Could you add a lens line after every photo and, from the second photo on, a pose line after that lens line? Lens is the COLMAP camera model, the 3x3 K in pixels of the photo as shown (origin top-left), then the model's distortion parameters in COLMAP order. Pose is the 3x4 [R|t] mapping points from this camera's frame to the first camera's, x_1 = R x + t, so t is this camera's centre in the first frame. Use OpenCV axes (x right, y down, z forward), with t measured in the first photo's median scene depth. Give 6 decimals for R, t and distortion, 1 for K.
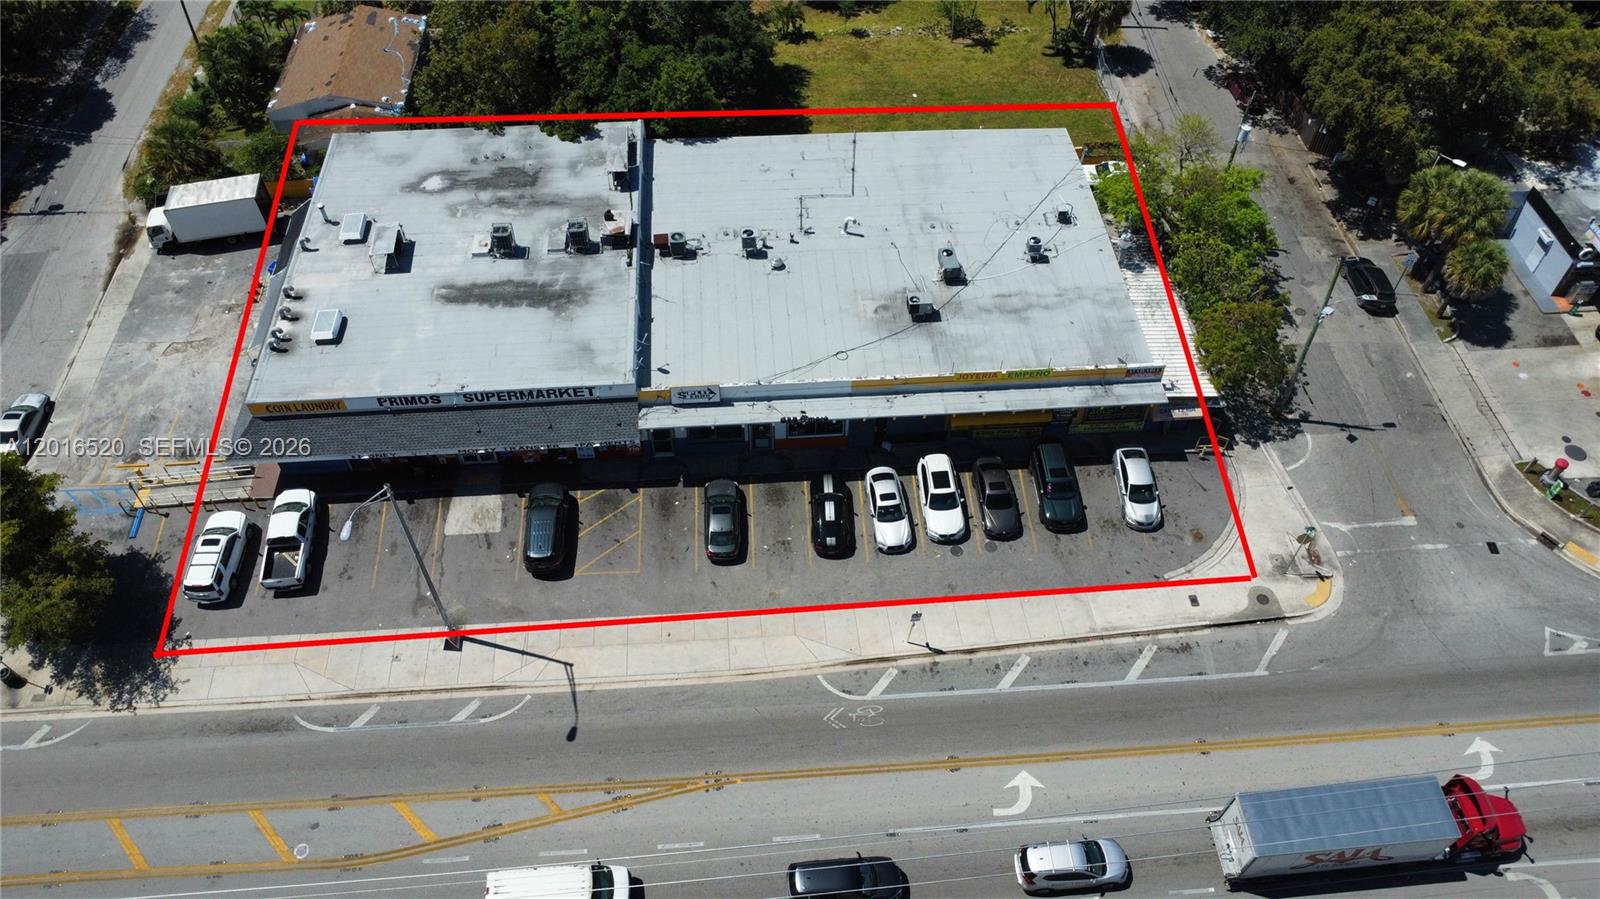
lens RADIAL K [[1159.2, 0, 800.0], [0, 1159.2, 449.5], [0, 0, 1]] dist [-0.015675, -0.028175]
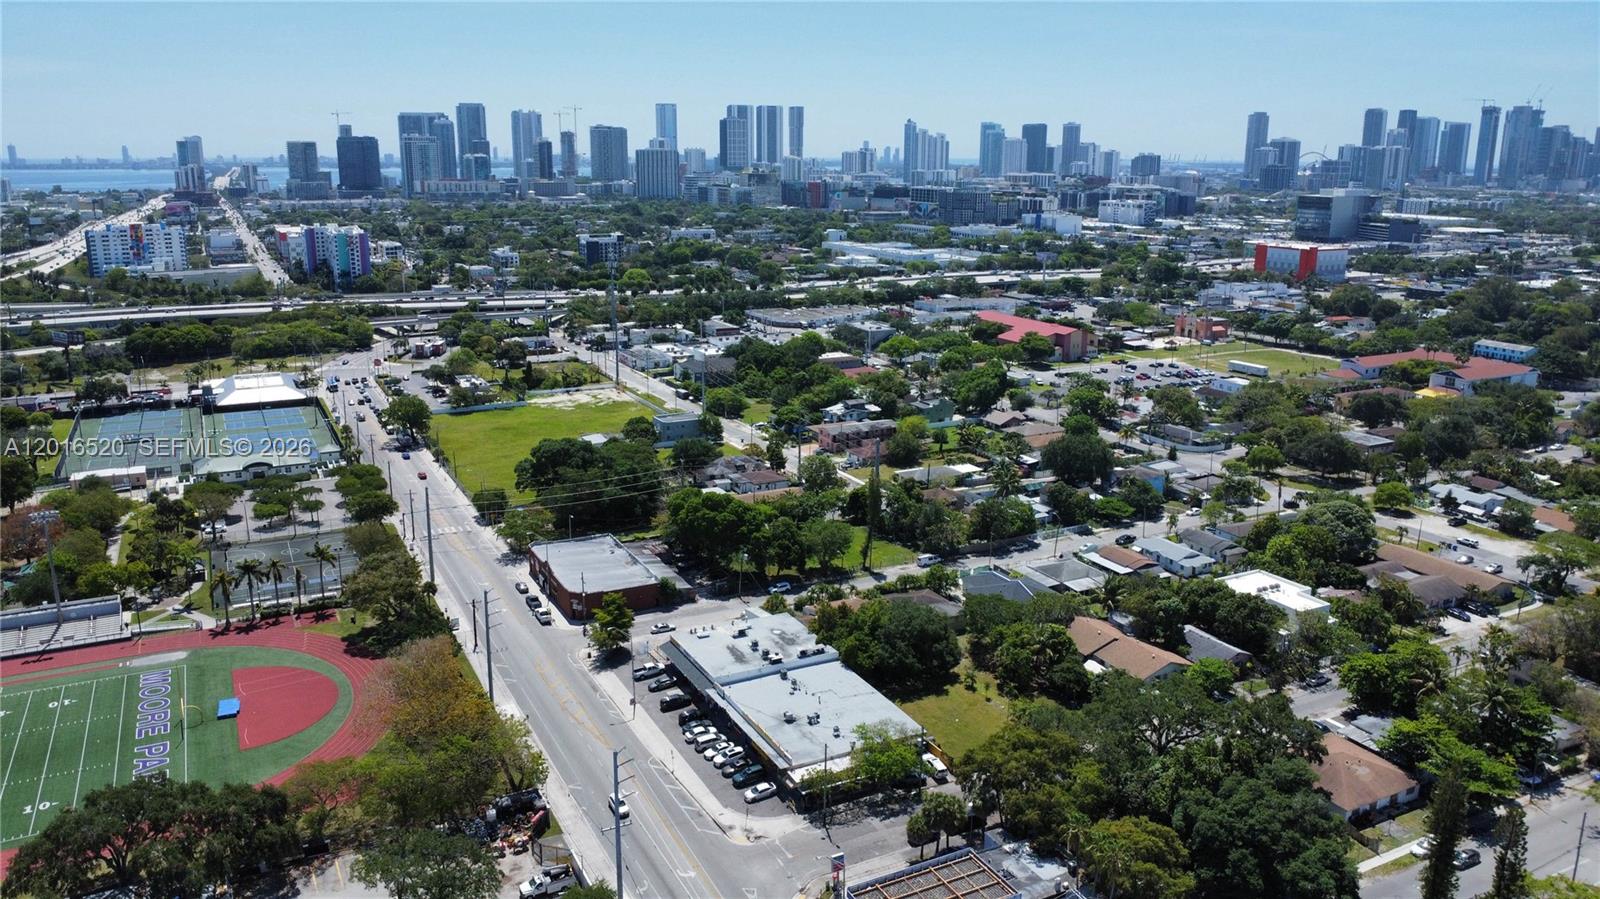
lens RADIAL K [[1159.2, 0, 800.0], [0, 1159.2, 449.5], [0, 0, 1]] dist [-0.015675, -0.028175]
pose [[0.394545, 0.227964, -0.890150, 2.696824], [-0.707231, 0.693821, -0.135785, -0.234028], [0.586650, 0.683115, 0.434966, -0.695025]]
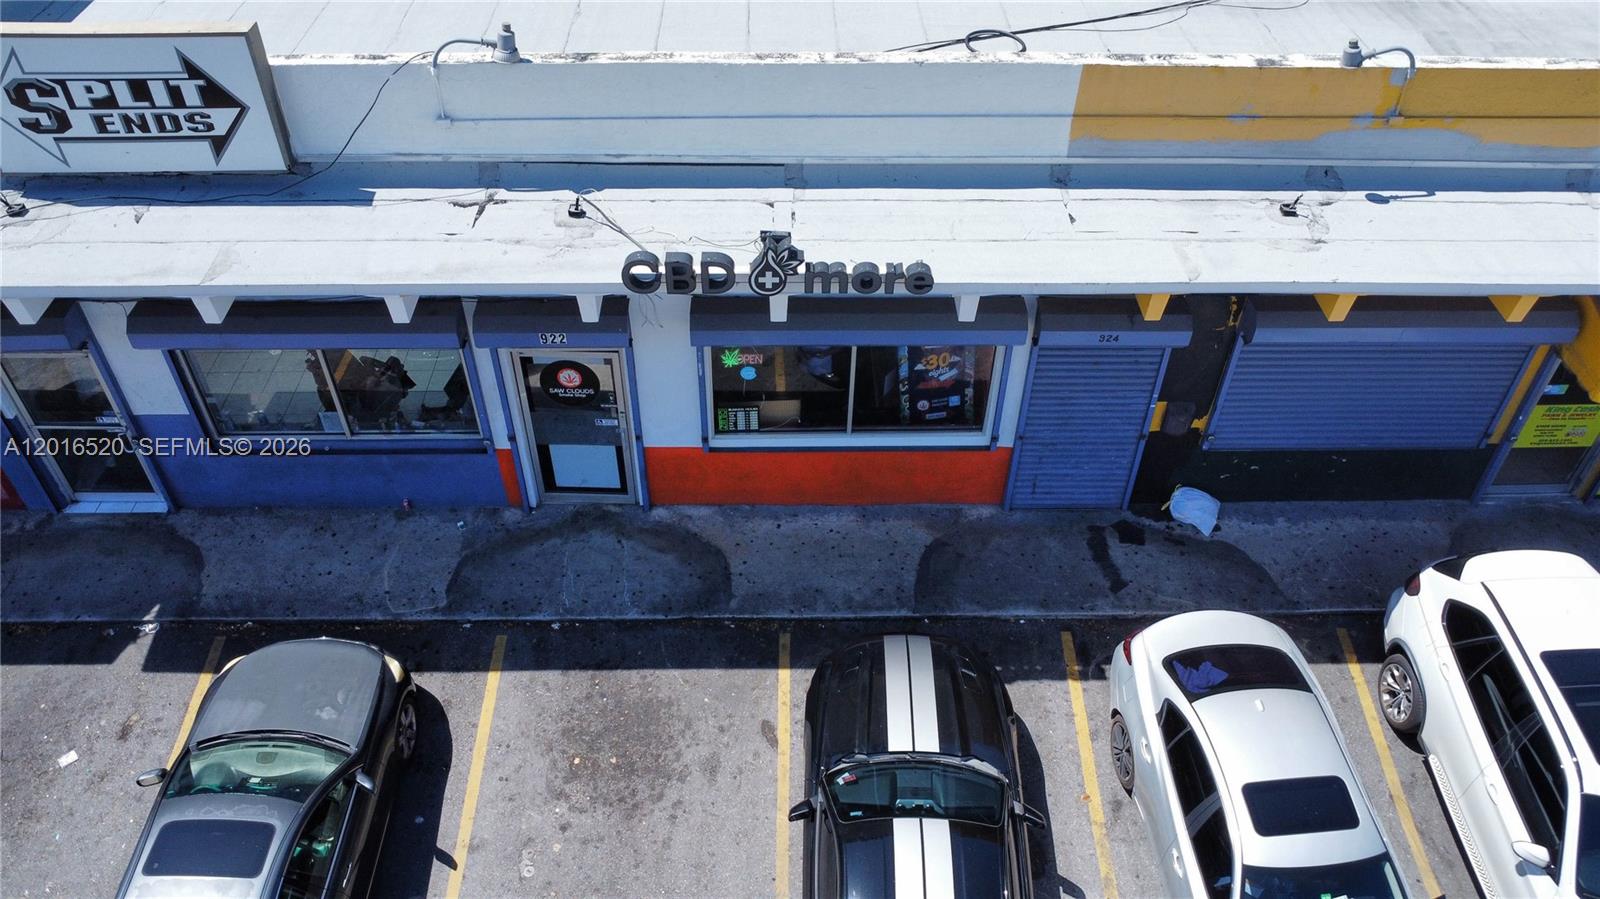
lens RADIAL K [[1159.2, 0, 800.0], [0, 1159.2, 449.5], [0, 0, 1]] dist [-0.015675, -0.028175]
pose [[0.998479, 0.039129, -0.038849, 0.012871], [-0.043674, 0.991319, -0.124011, 0.015376], [0.033659, 0.125519, 0.991520, 0.815131]]
